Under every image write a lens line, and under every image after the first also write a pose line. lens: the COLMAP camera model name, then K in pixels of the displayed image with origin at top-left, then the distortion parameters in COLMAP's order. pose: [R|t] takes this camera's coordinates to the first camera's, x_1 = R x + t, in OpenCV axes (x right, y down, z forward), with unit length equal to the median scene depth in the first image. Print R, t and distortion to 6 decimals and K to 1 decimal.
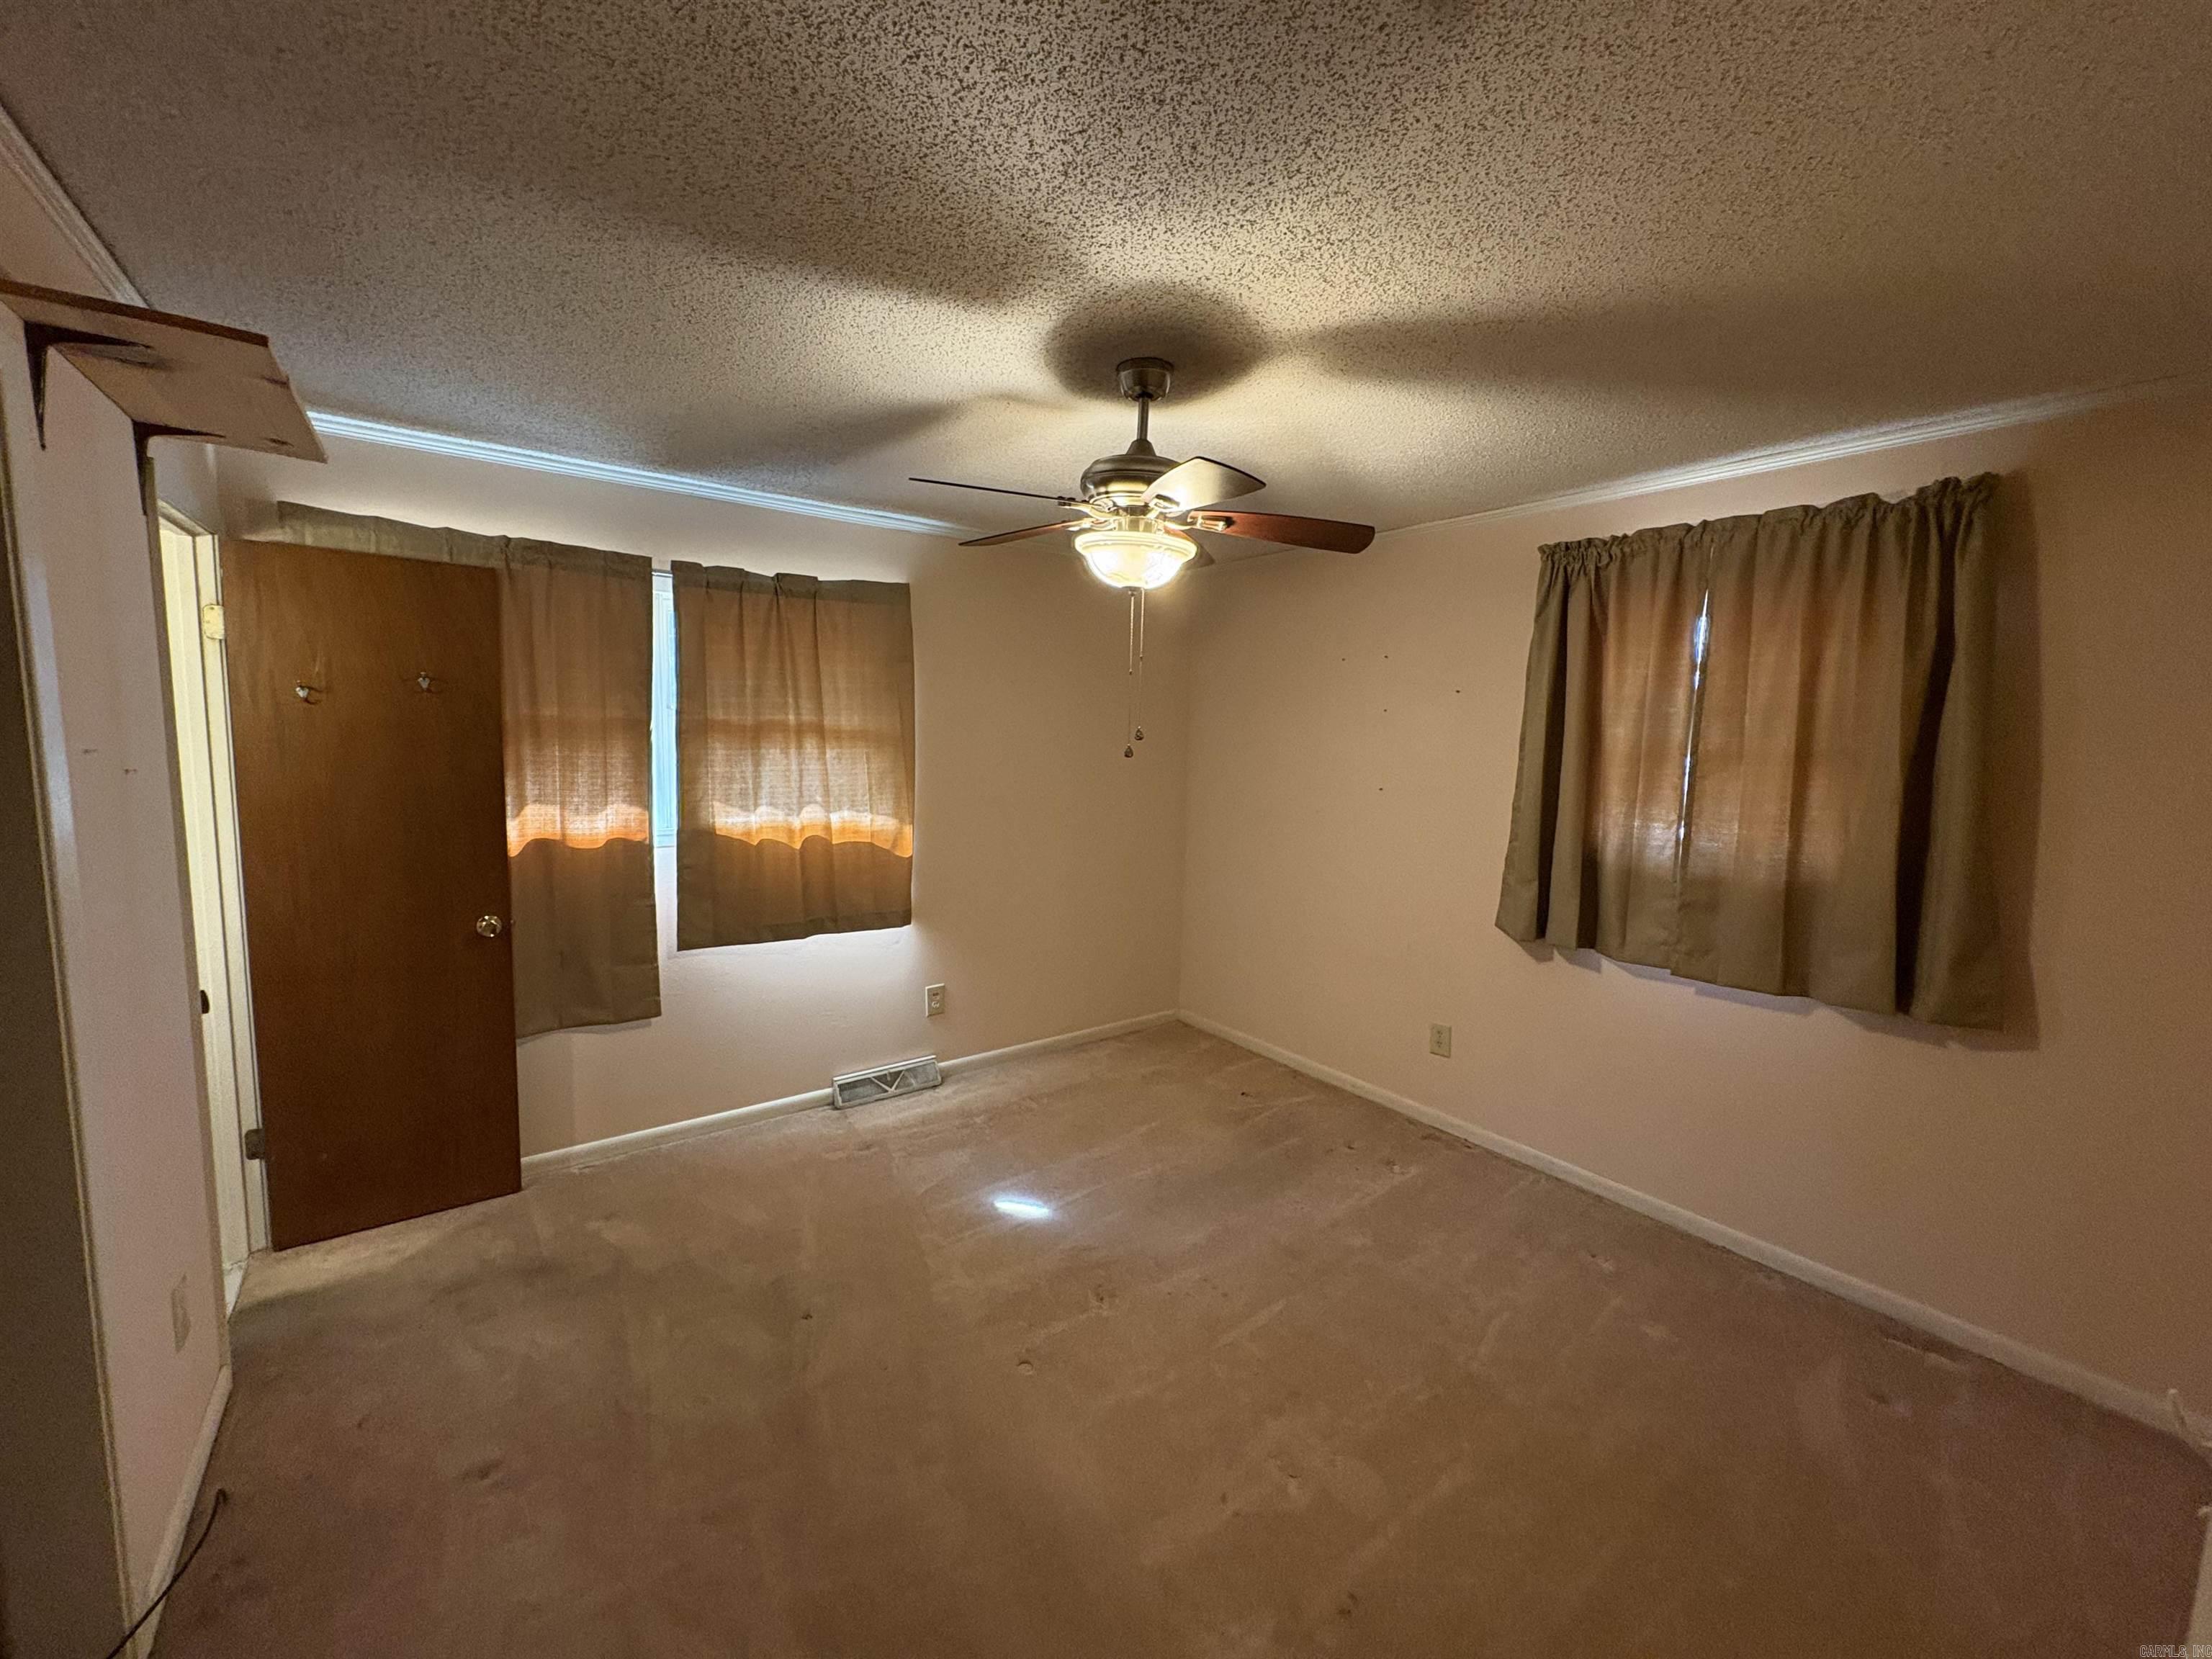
lens RADIAL K [[881.5, 0, 1103.0], [0, 881.5, 829.3], [0, 0, 1]] dist [-0.000287, 0.000497]
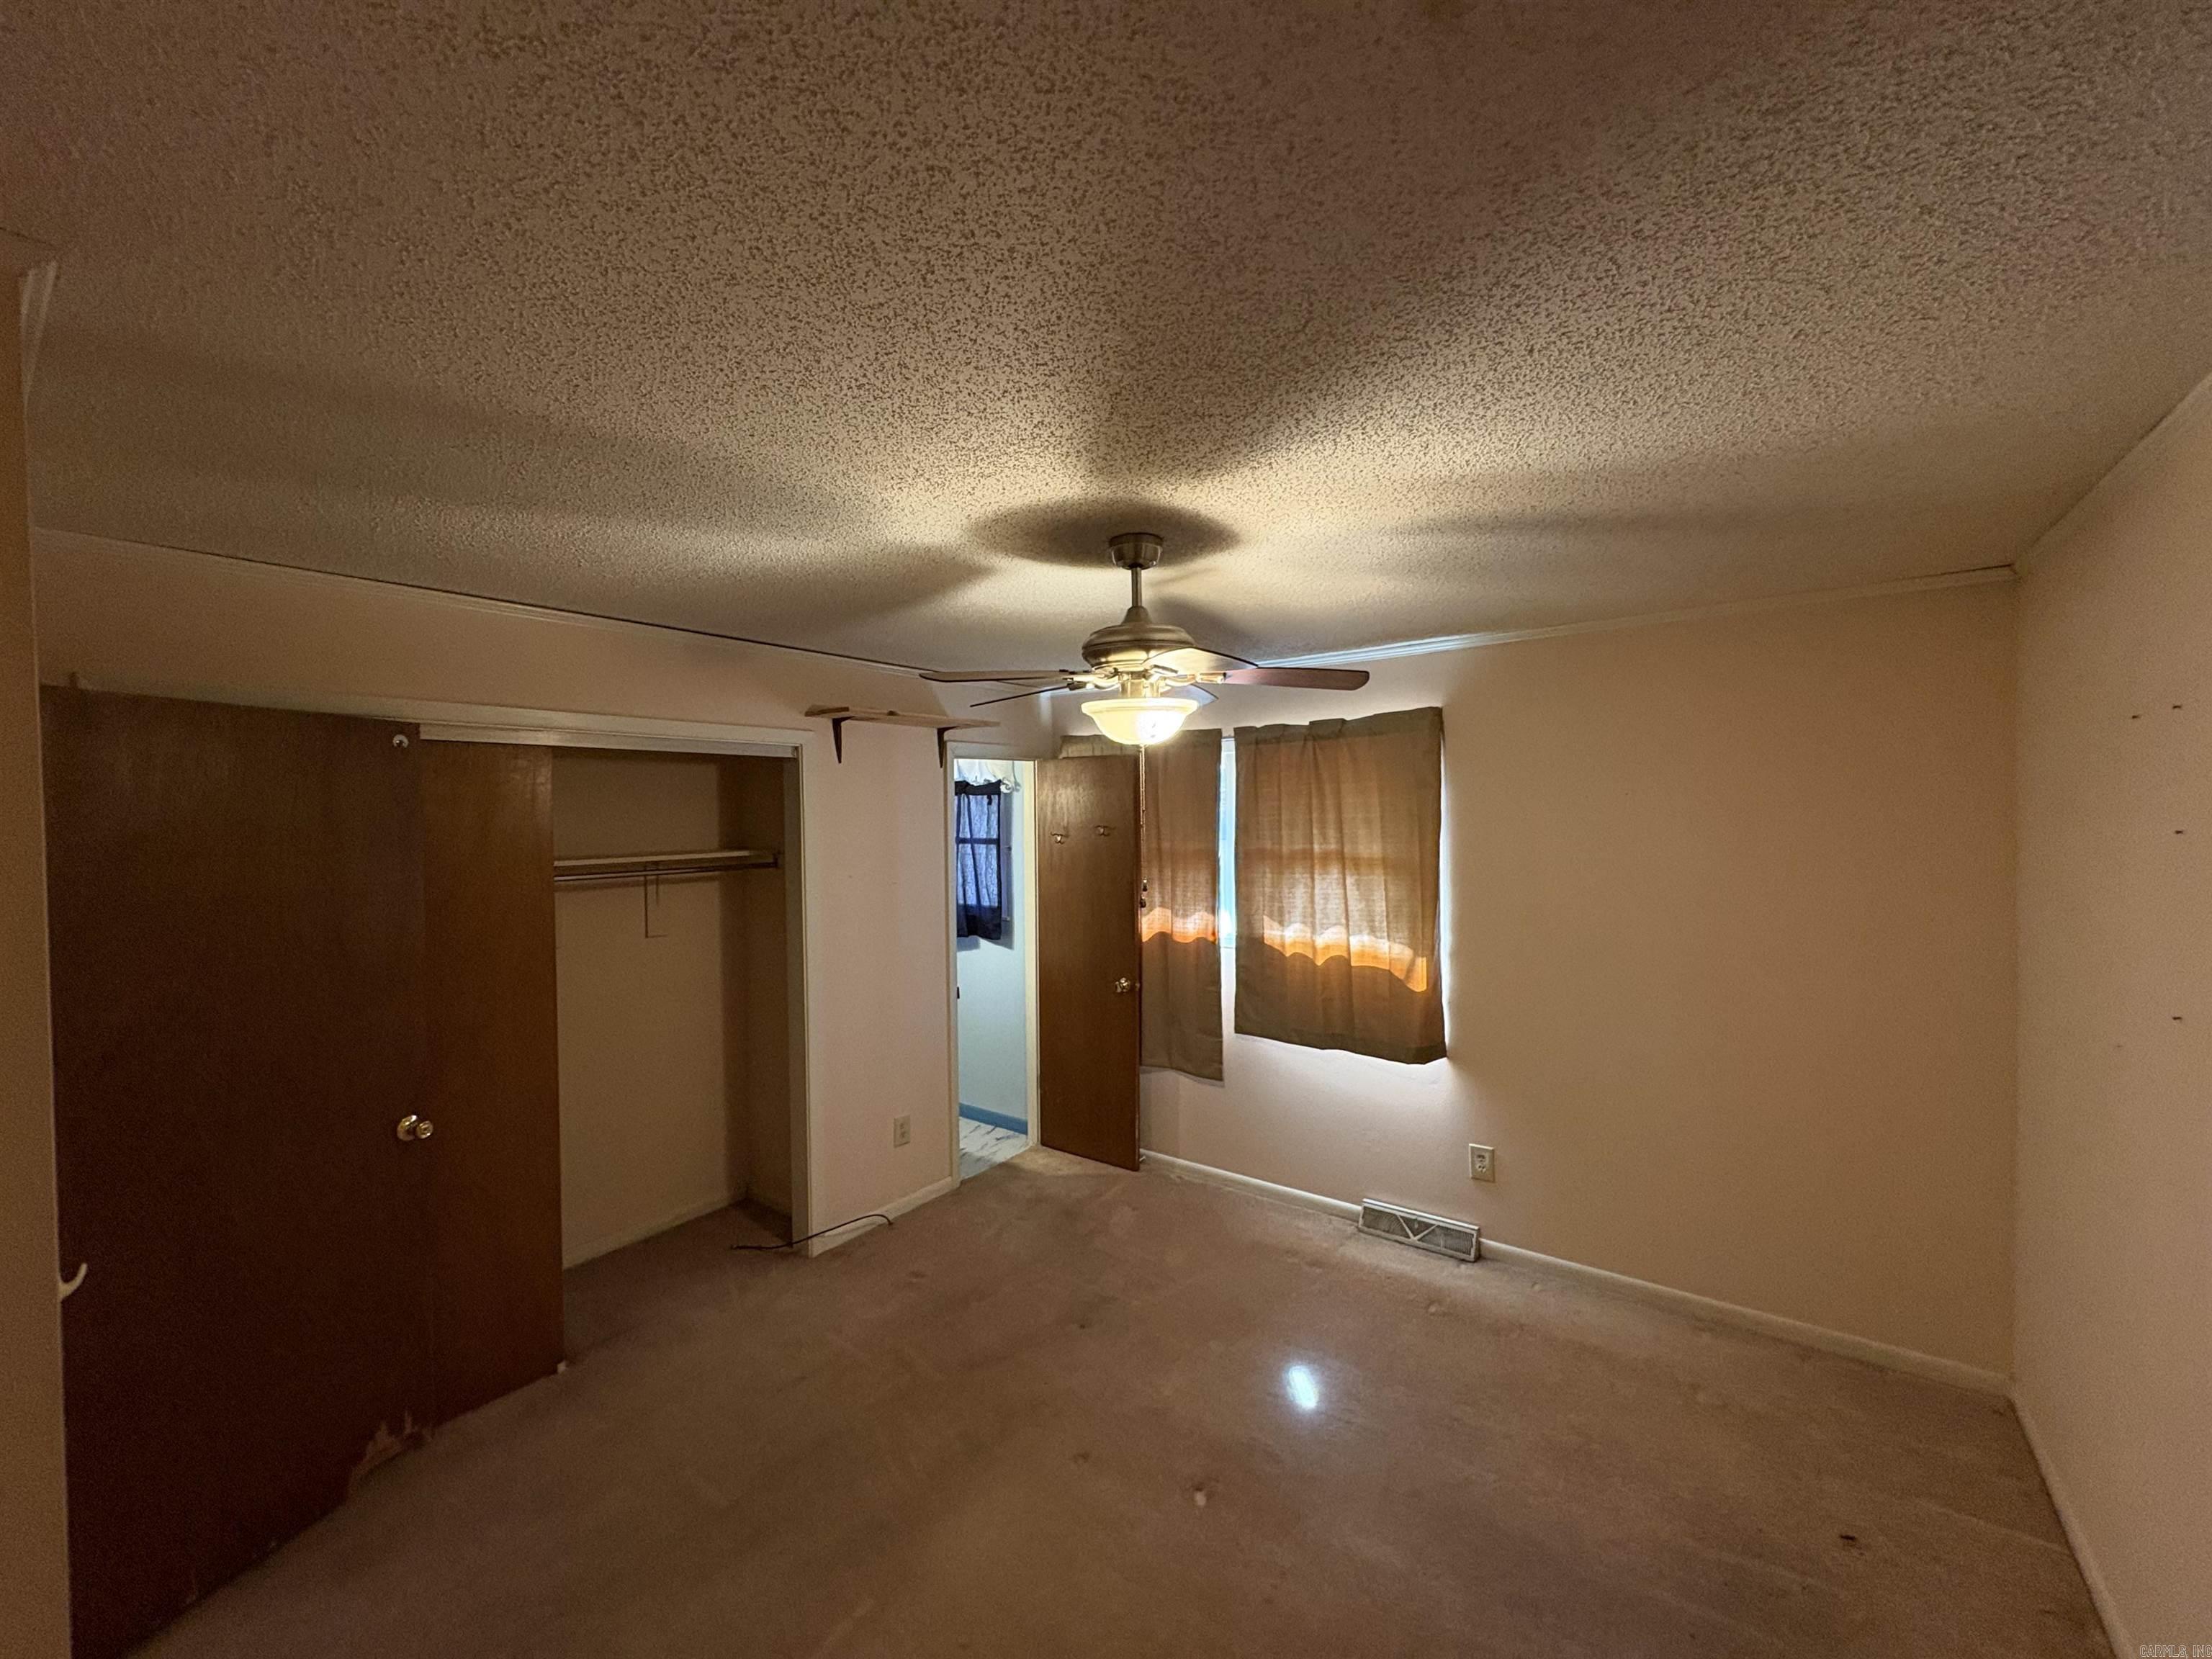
lens RADIAL K [[881.5, 0, 1106.0], [0, 881.5, 825.7], [0, 0, 1]] dist [-0.000287, 0.000497]
pose [[0.281165, -0.013596, -0.959563, 0.656246], [-0.087322, 0.995389, -0.039690, -0.087097], [0.955678, 0.094950, 0.278682, 0.439336]]
